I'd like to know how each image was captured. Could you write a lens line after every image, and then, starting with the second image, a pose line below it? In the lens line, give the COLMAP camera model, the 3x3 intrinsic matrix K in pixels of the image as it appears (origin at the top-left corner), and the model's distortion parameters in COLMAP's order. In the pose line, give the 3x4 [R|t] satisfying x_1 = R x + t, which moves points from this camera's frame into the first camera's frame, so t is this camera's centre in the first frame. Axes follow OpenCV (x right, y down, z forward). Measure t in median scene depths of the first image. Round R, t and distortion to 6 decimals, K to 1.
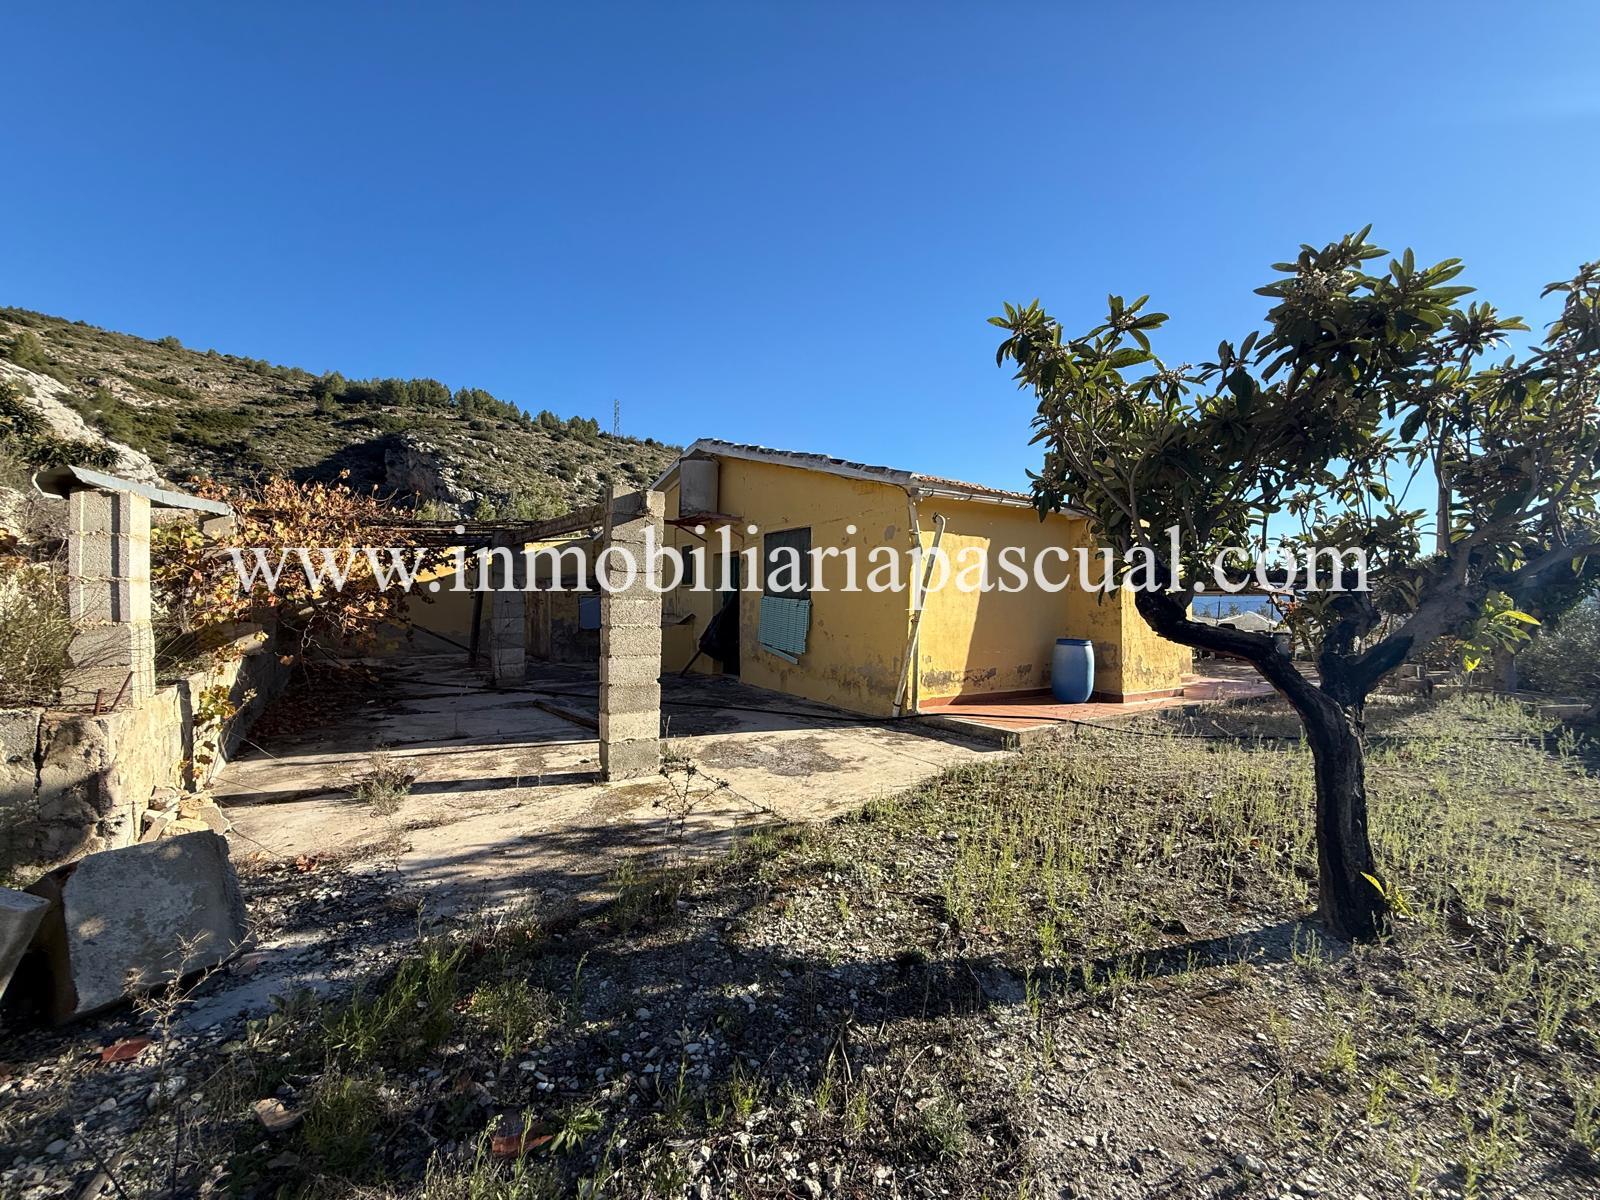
lens RADIAL K [[636.9, 0, 783.7], [0, 636.9, 592.9], [0, 0, 1]] dist [-0.008774, 0.006636]
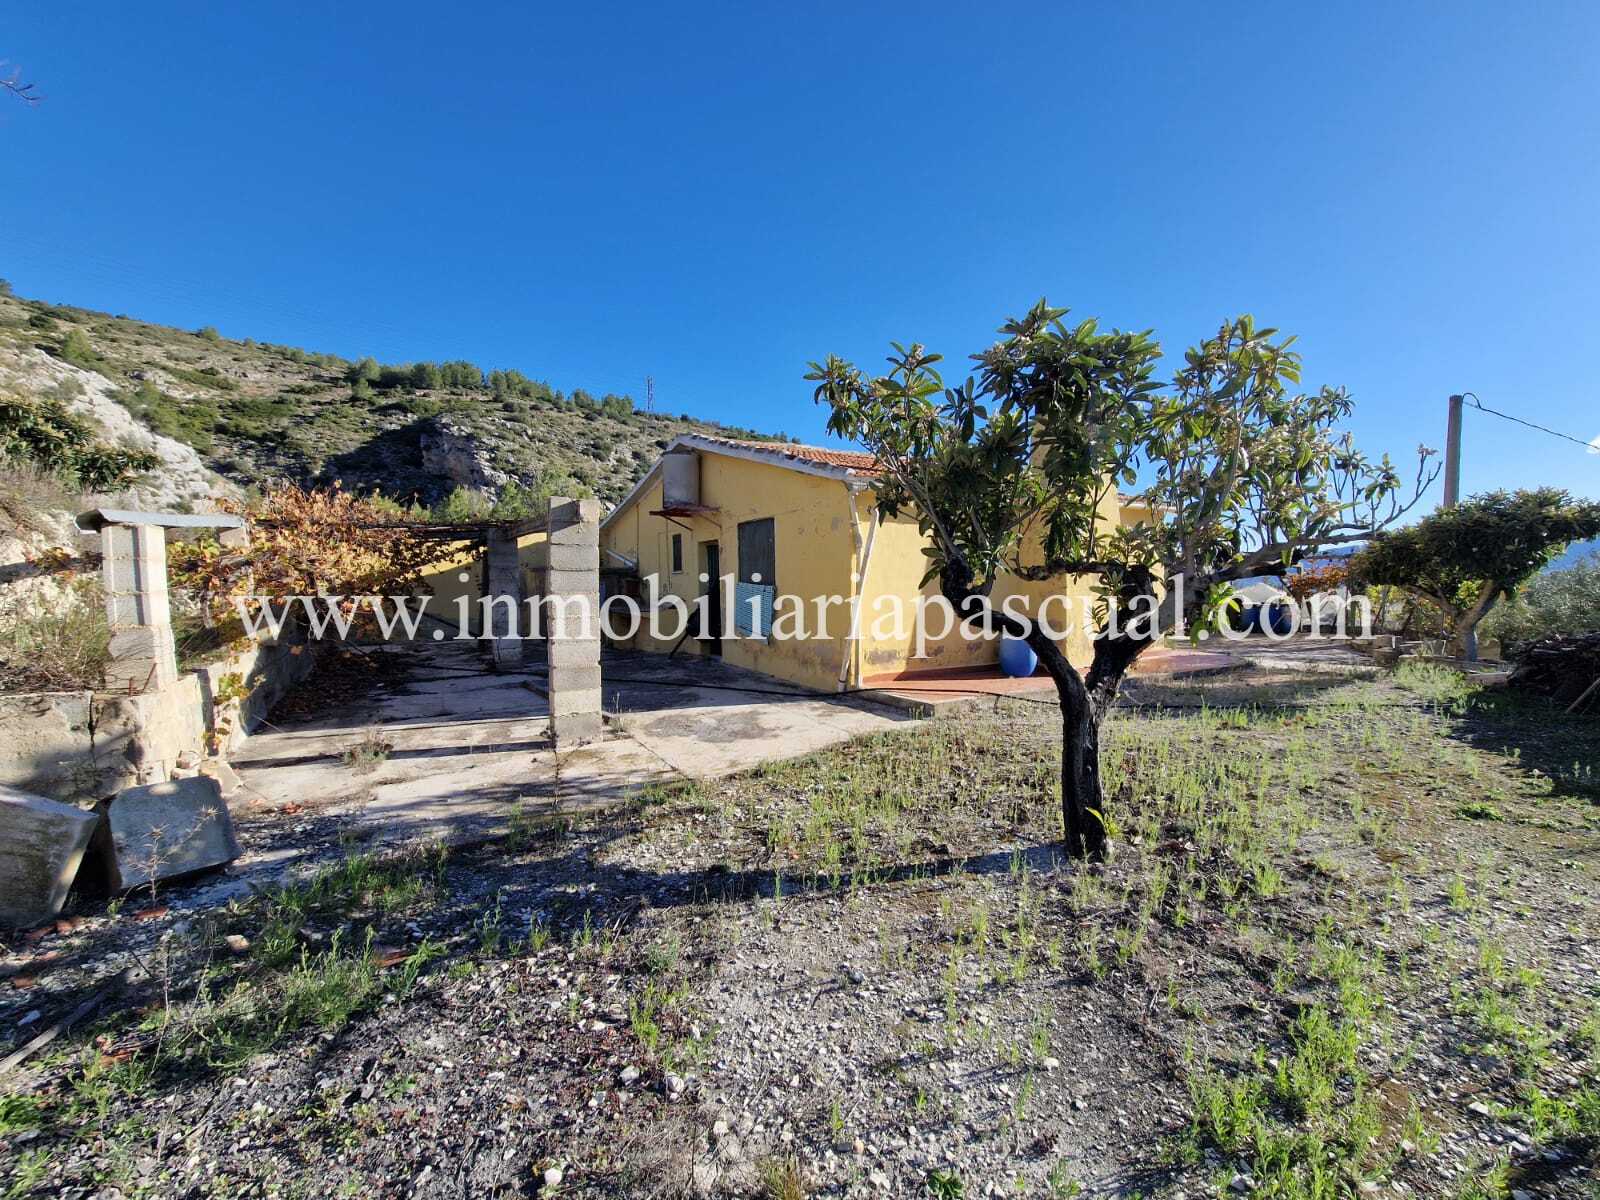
lens RADIAL K [[649.0, 0, 793.7], [0, 649.0, 597.6], [0, 0, 1]] dist [0.002354, 0.000565]
pose [[0.998657, -0.019449, -0.048026, 0.231342], [0.021490, 0.998872, 0.042354, -0.025717], [0.047148, -0.043329, 0.997948, -0.176234]]
